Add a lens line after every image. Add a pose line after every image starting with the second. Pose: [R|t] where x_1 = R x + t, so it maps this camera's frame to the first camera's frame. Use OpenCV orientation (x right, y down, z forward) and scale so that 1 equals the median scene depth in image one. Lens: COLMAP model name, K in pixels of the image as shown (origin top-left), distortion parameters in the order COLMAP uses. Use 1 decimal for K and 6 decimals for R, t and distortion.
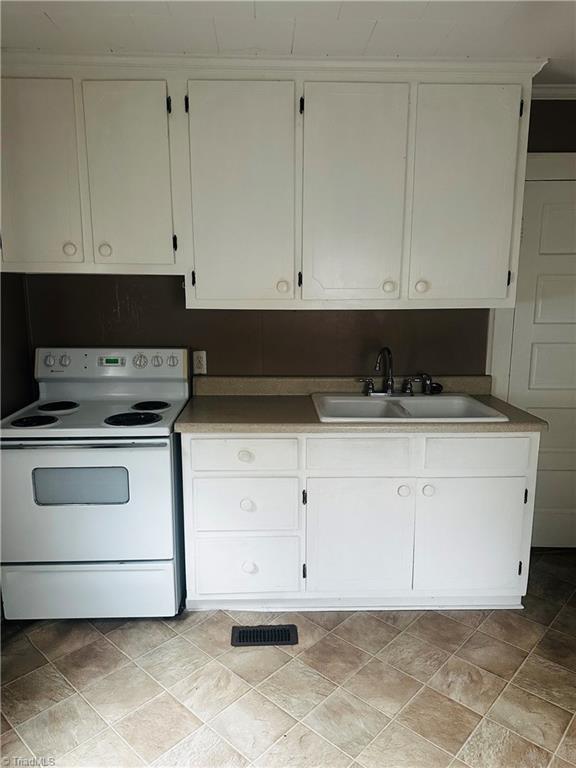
lens RADIAL K [[539.4, 0, 288.8], [0, 539.4, 386.1], [0, 0, 1]] dist [0.073169, -0.087658]
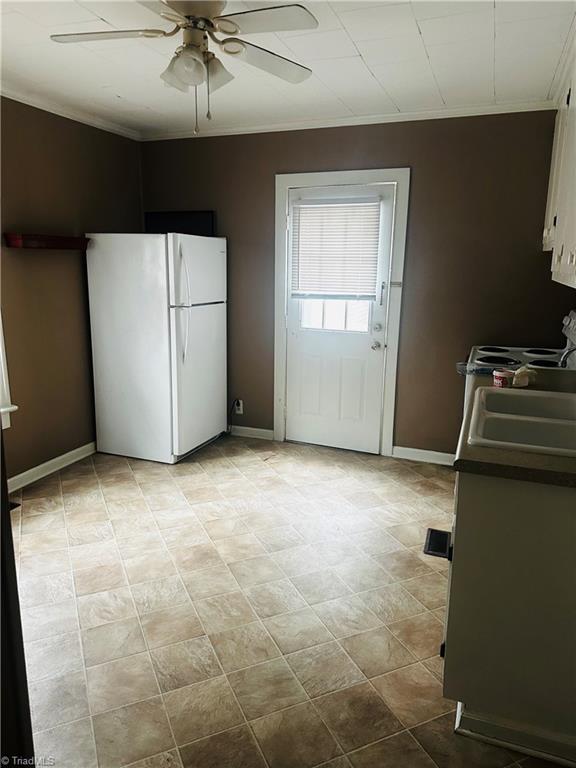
lens RADIAL K [[539.4, 0, 285.4], [0, 539.4, 383.1], [0, 0, 1]] dist [0.073169, -0.087658]
pose [[-0.389506, 0.202154, -0.898565, 1.140609], [-0.174314, 0.941802, 0.287442, -0.185187], [0.904378, 0.268593, -0.331599, 1.000679]]
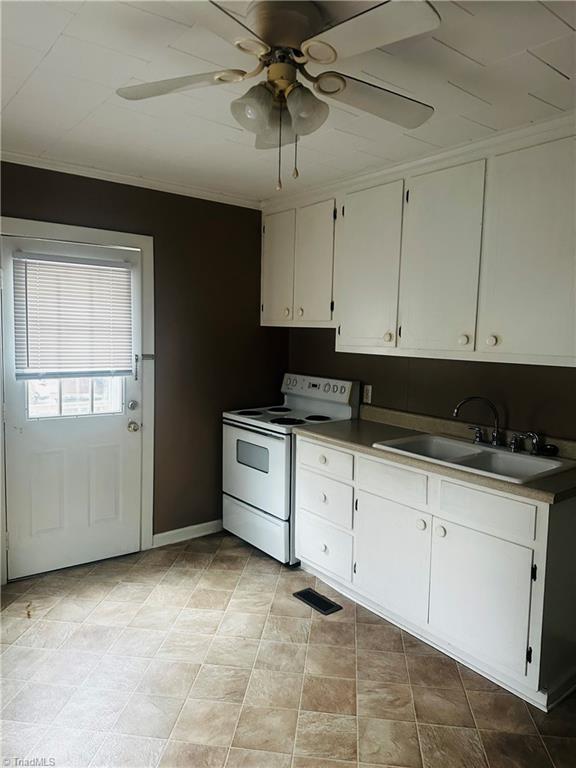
lens RADIAL K [[539.4, 0, 285.2], [0, 539.4, 377.5], [0, 0, 1]] dist [0.073169, -0.087658]
pose [[0.589180, 0.084210, -0.803601, 0.911079], [-0.167002, 0.985771, -0.019142, -0.030850], [0.790555, 0.145481, 0.594860, 0.091063]]
